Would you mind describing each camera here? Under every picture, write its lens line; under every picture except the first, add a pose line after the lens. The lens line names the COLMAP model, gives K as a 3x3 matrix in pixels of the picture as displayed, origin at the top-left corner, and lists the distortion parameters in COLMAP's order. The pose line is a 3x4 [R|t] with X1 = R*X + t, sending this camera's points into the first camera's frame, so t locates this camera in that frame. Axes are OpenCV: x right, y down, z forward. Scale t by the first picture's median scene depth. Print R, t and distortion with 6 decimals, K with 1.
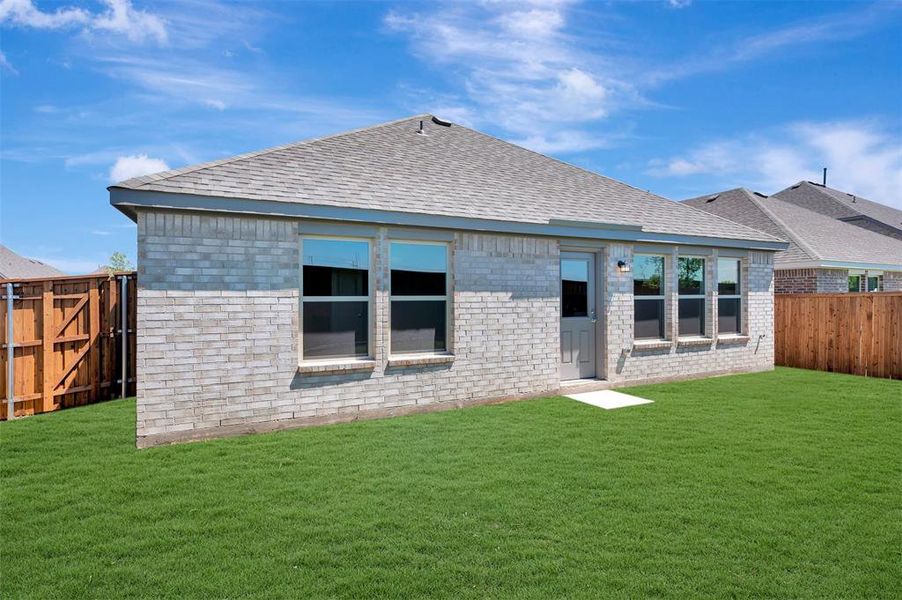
lens RADIAL K [[479.3, 0, 451.0], [0, 479.3, 300.0], [0, 0, 1]] dist [-0.001884, 0.000086]
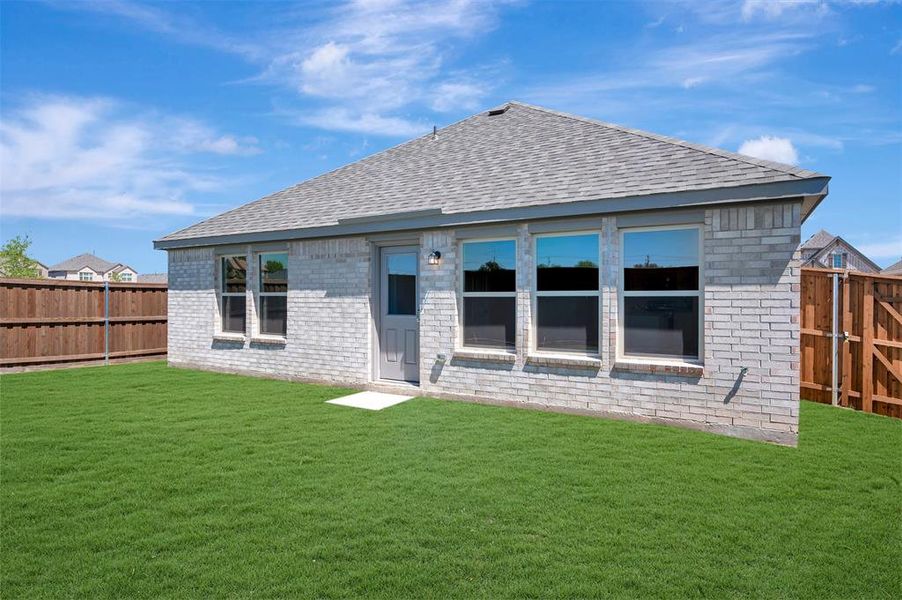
lens RADIAL K [[479.3, 0, 451.0], [0, 479.3, 300.0], [0, 0, 1]] dist [-0.001884, 0.000086]
pose [[0.559645, 0.014876, -0.828599, 1.173770], [-0.004591, 0.999879, 0.014850, -0.008554], [0.828720, -0.004506, 0.559645, 0.587754]]
